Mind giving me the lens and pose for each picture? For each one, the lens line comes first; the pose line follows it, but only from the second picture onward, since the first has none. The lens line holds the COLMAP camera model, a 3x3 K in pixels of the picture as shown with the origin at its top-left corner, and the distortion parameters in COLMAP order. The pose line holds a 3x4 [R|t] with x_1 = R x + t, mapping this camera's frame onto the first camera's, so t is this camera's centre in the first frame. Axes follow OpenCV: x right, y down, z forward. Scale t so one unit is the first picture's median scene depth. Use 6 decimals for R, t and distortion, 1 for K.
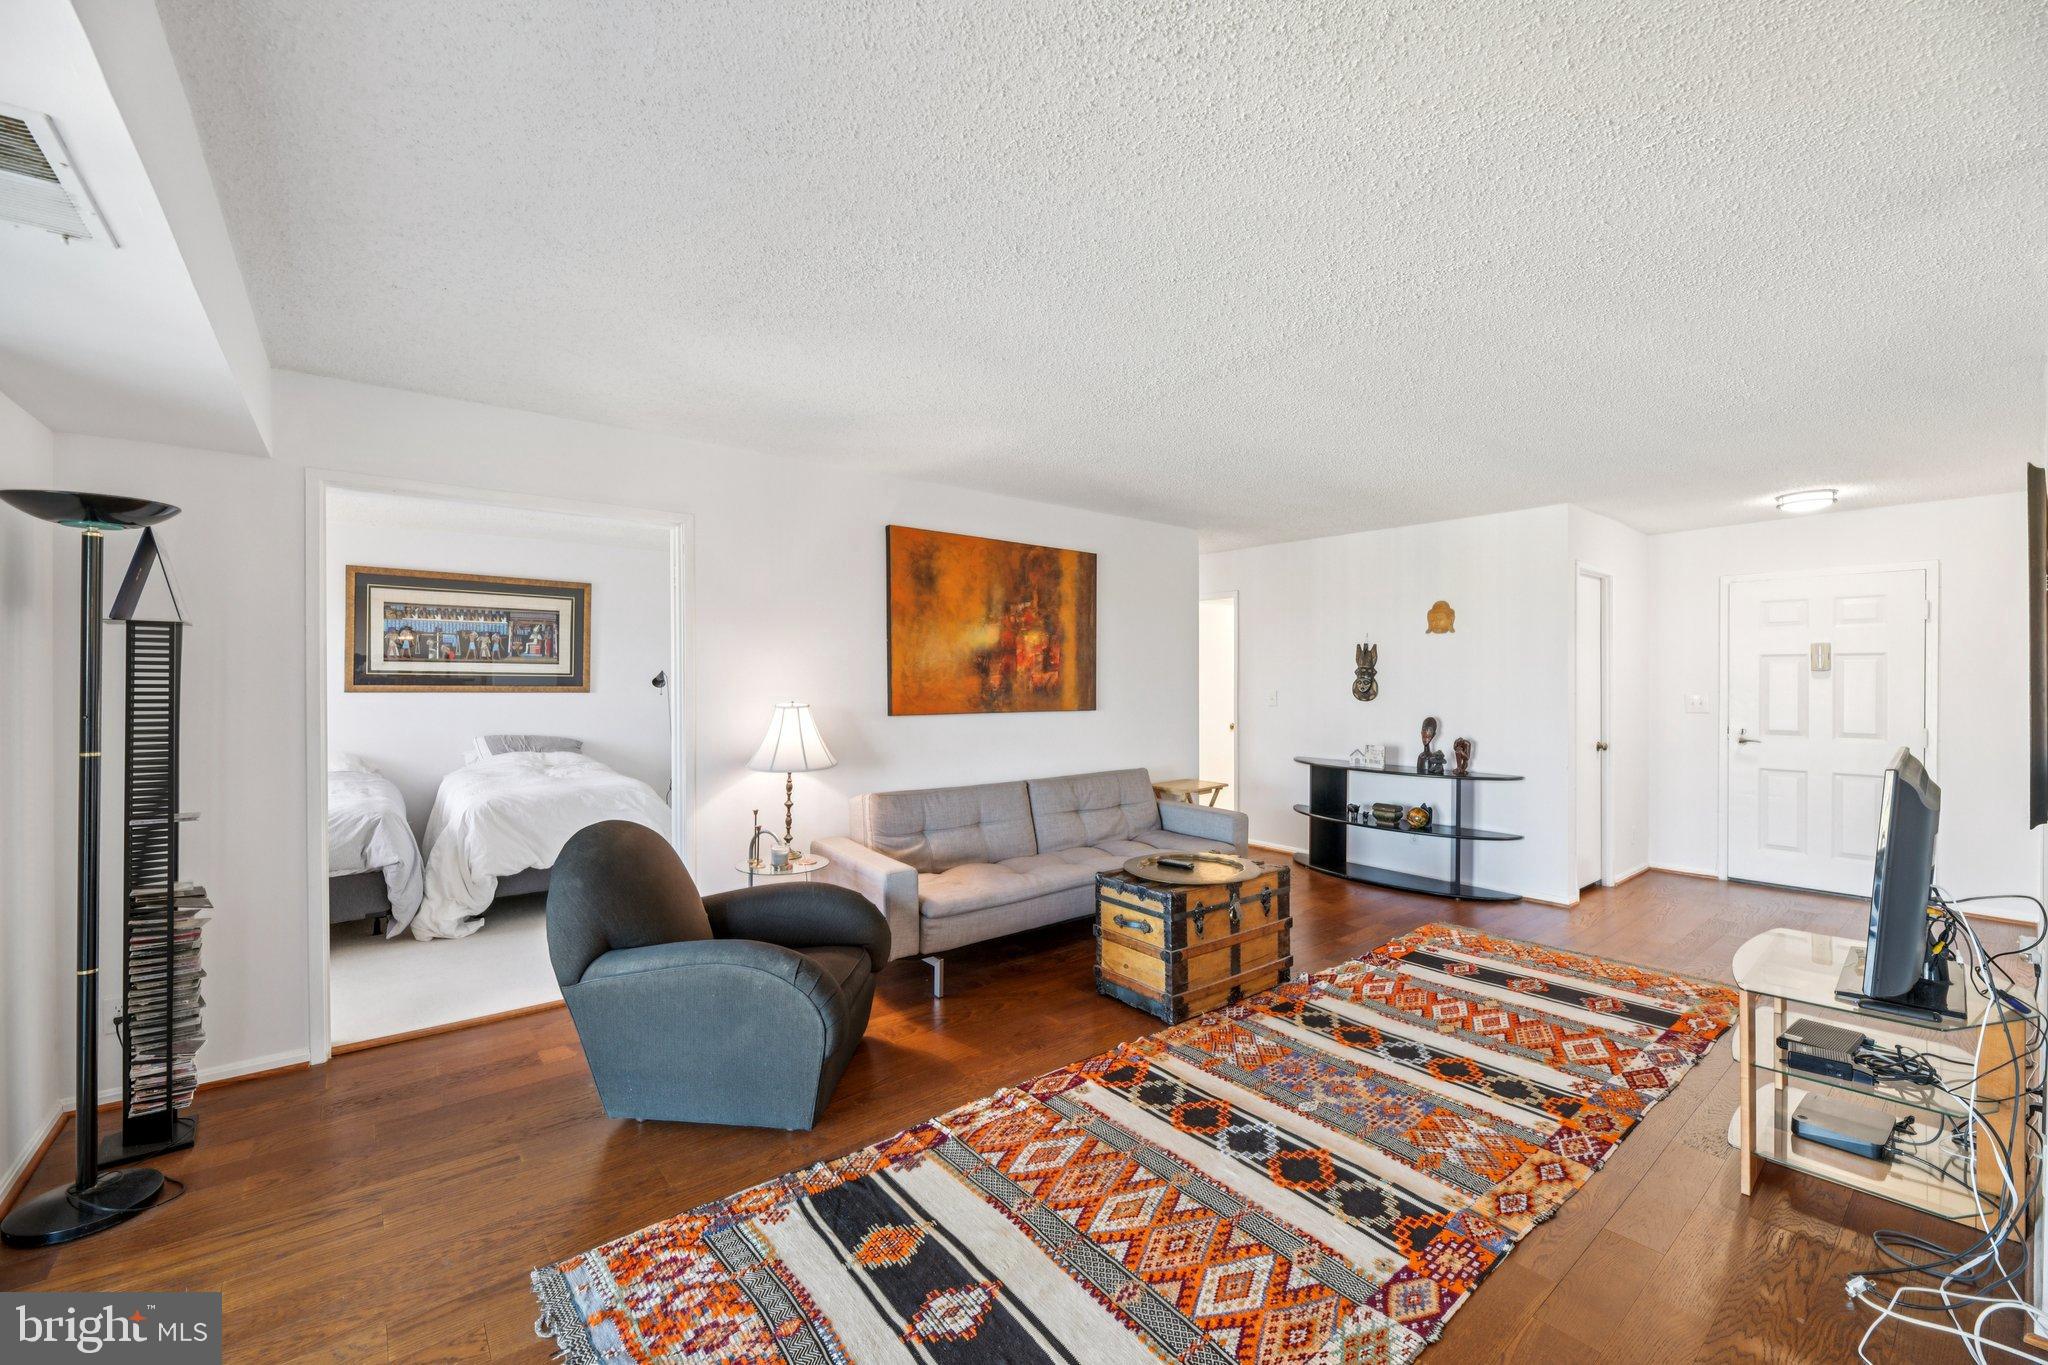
lens RADIAL K [[825.6, 0, 1030.3], [0, 825.6, 683.6], [0, 0, 1]] dist [-0.000484, -0.000491]
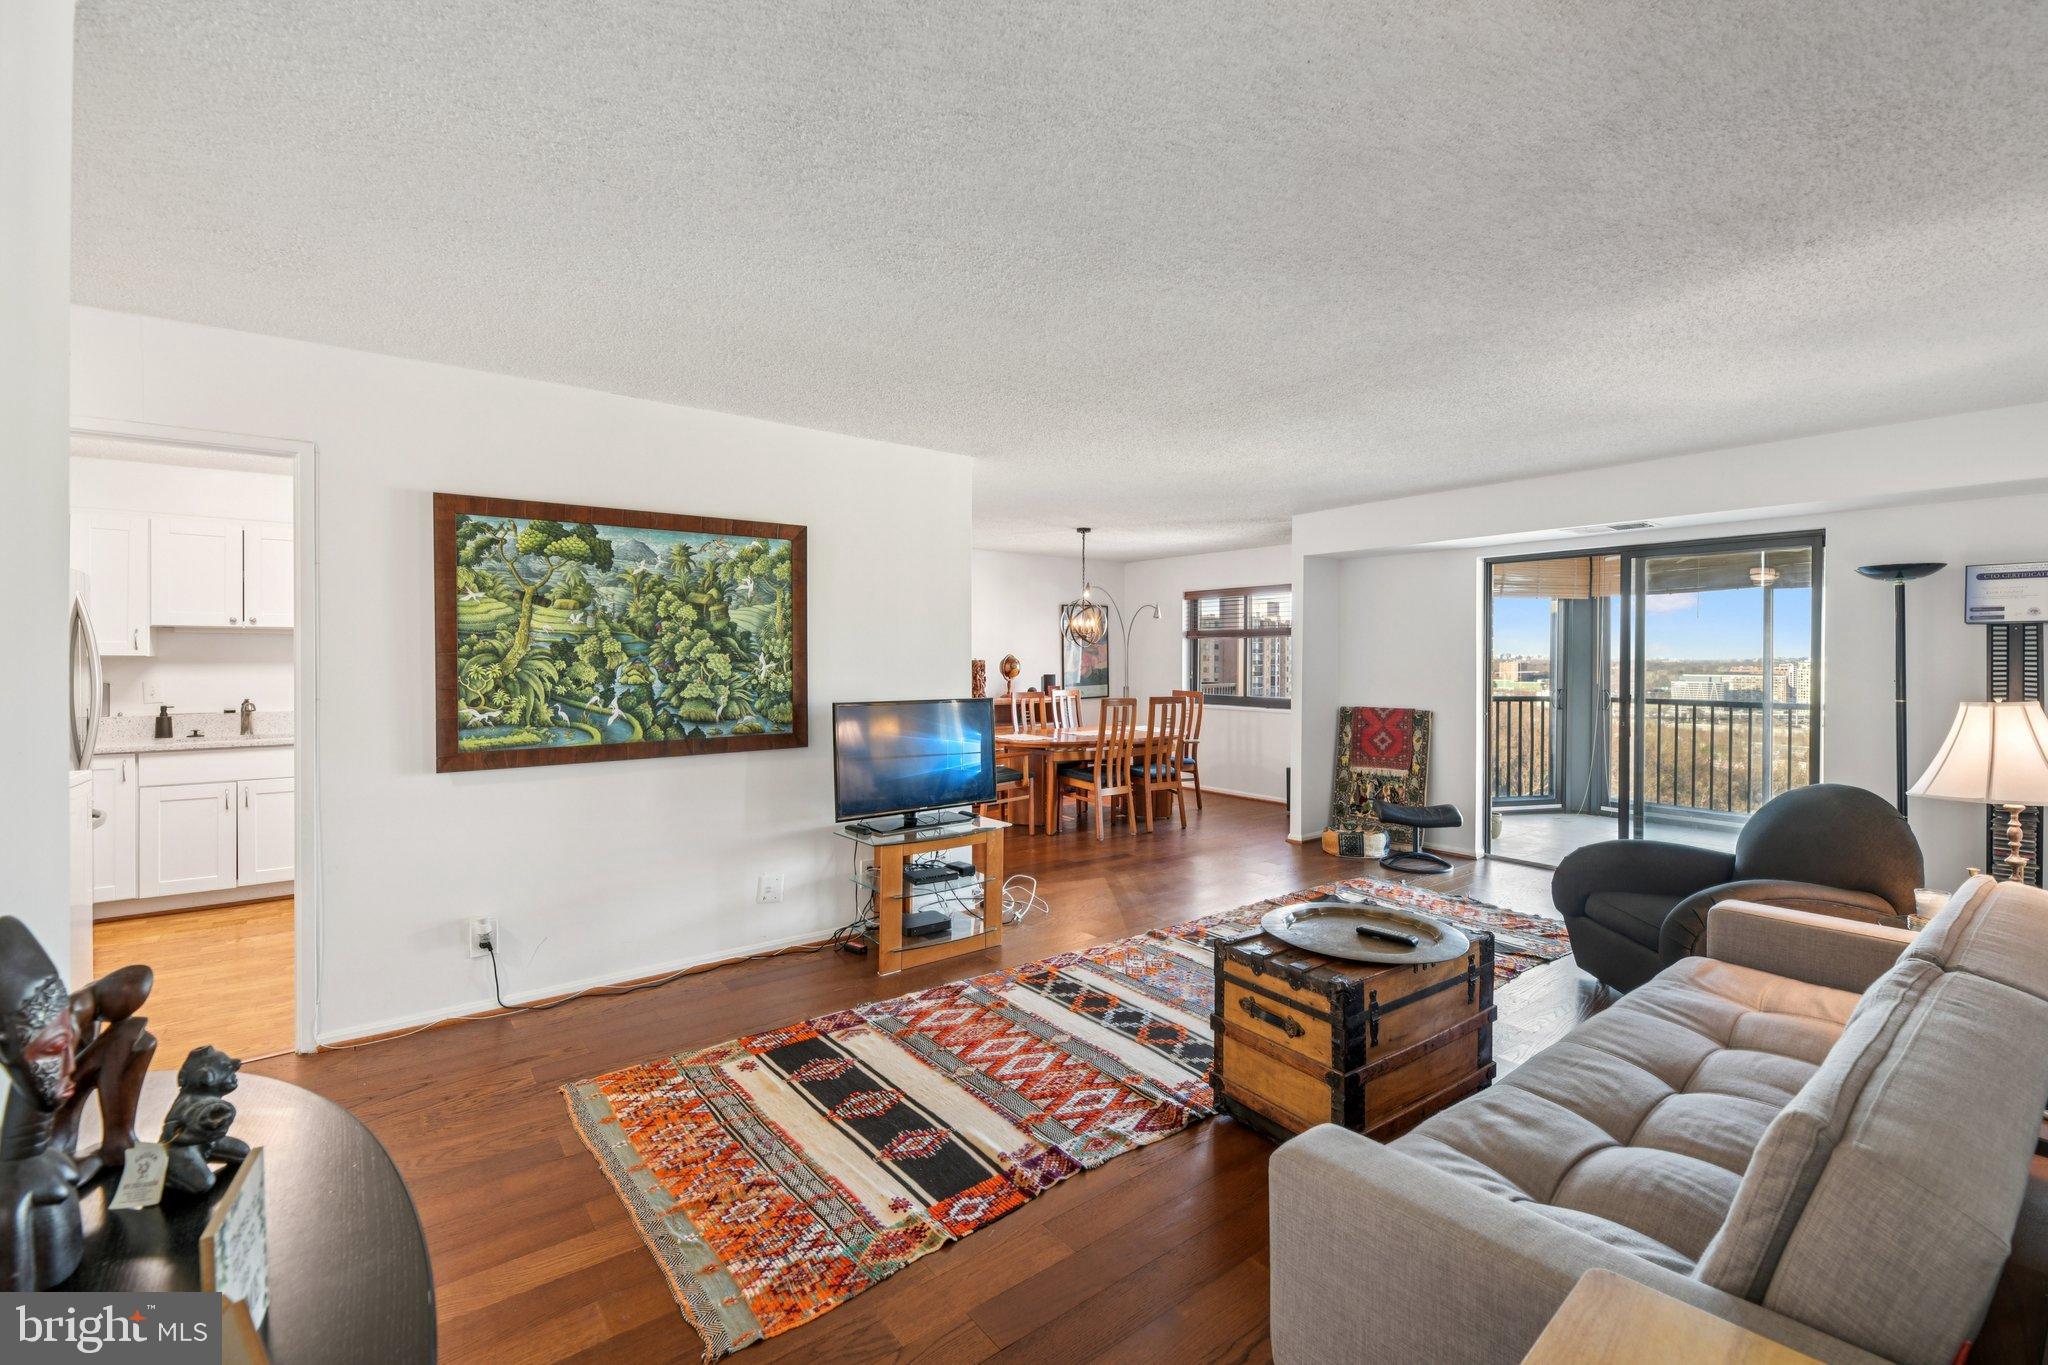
lens RADIAL K [[904.7, 0, 1025.8], [0, 904.7, 671.7], [0, 0, 1]] dist [-0.001315, -0.000097]
pose [[-0.999794, -0.004872, 0.019681, 0.538257], [-0.004472, 0.999784, 0.020302, -0.010405], [-0.019775, 0.020210, -0.999600, 2.049655]]
